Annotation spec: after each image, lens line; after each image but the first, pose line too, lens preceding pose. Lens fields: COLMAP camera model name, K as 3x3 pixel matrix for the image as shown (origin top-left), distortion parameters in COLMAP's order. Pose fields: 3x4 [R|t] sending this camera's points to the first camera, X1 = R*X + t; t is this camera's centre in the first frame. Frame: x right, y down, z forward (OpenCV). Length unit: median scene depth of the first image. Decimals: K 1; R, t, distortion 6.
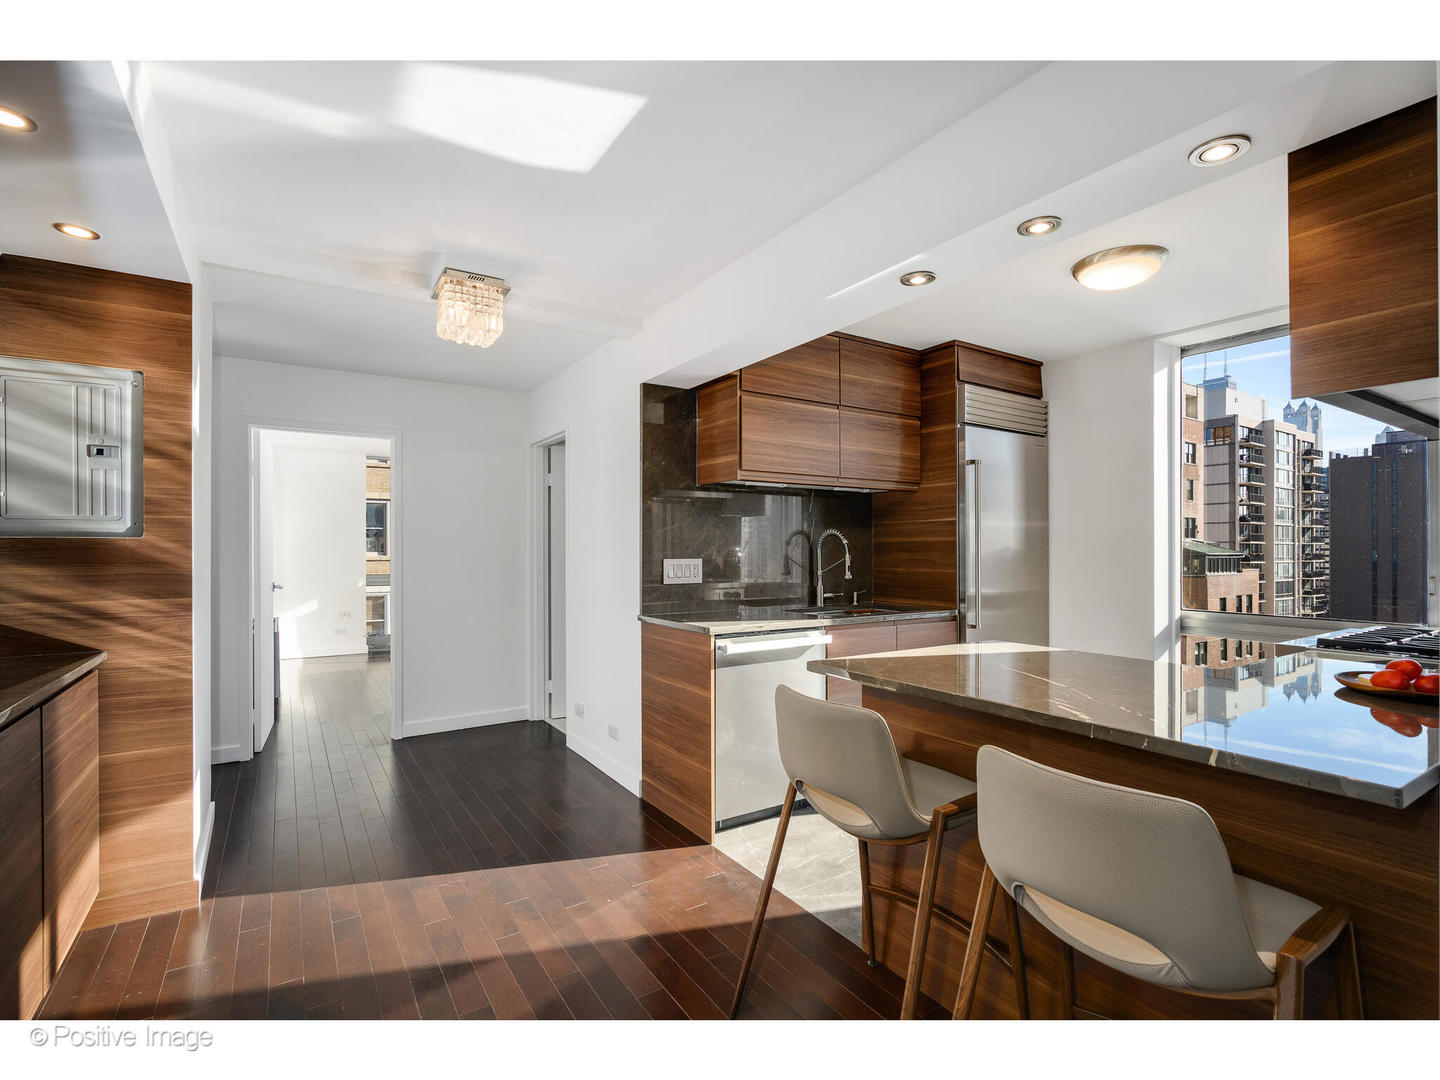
lens RADIAL K [[673.2, 0, 678.1], [0, 673.2, 540.1], [0, 0, 1]] dist [0.002005, 0.000147]
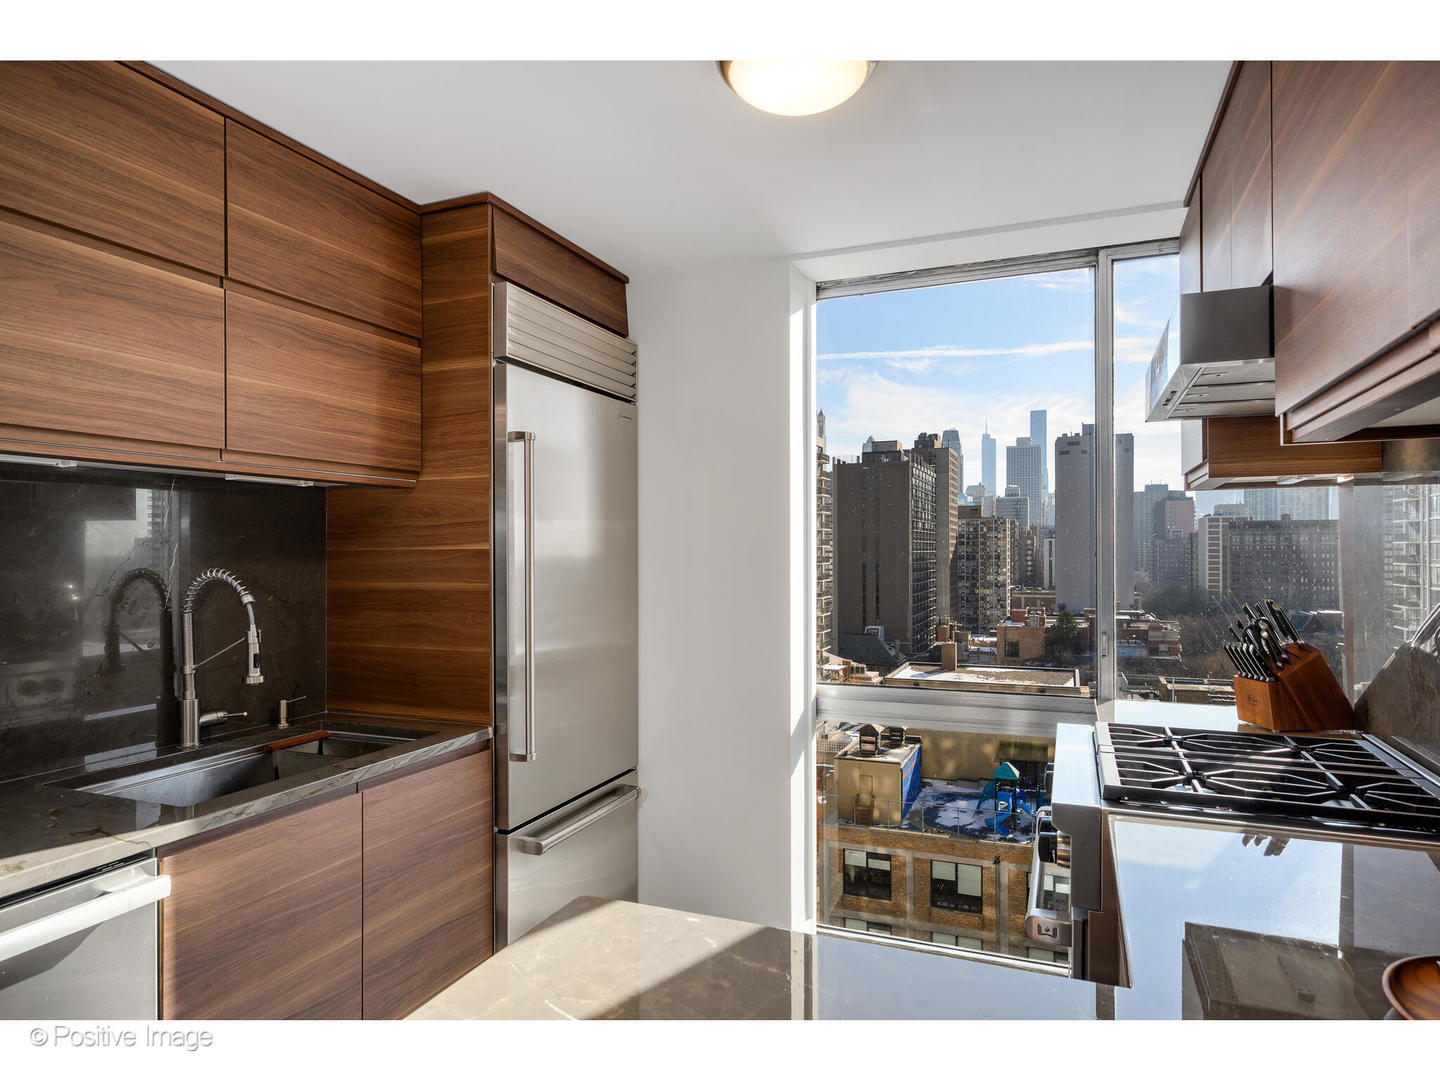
lens RADIAL K [[872.0, 0, 700.1], [0, 872.0, 538.6], [0, 0, 1]] dist [0.001634, -0.001929]
pose [[0.809659, 0.000506, 0.586901, 0.152914], [0.000763, 0.999998, -0.001915, -0.035101], [-0.586900, 0.001998, 0.809657, 0.368632]]
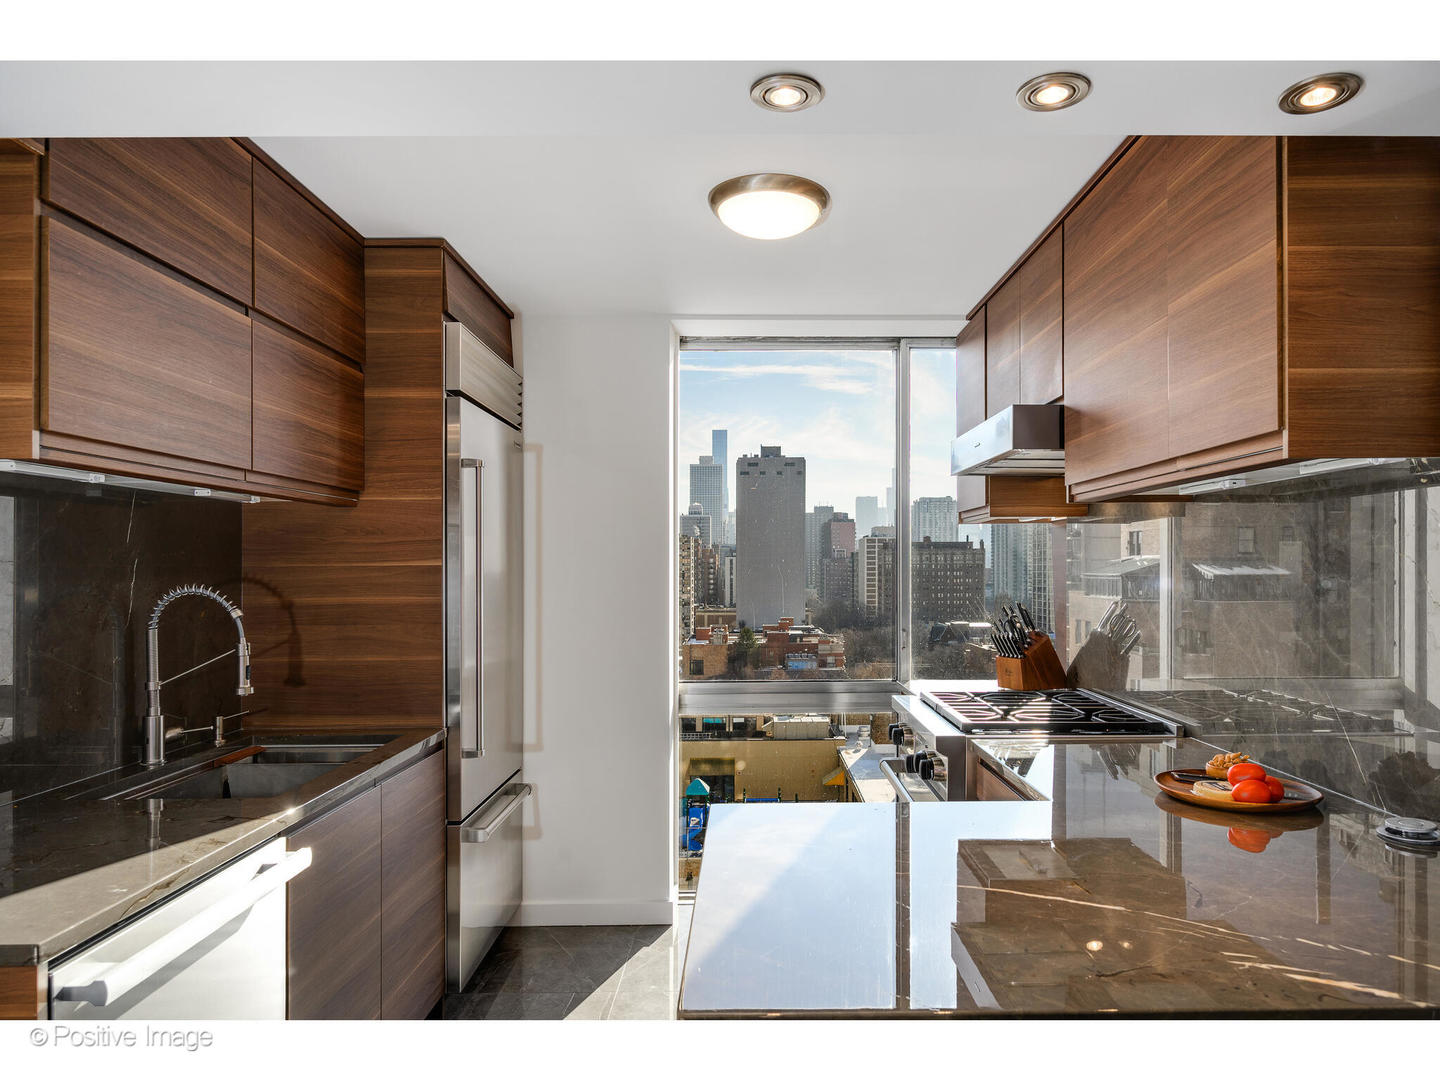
lens RADIAL K [[946.6, 0, 751.8], [0, 946.6, 556.1], [0, 0, 1]] dist [0.000100, 0.003476]
pose [[0.501133, 0.004764, 0.865357, -0.126758], [-0.005107, 0.999984, -0.002547, -0.035671], [-0.865355, -0.003143, 0.501149, 0.383370]]
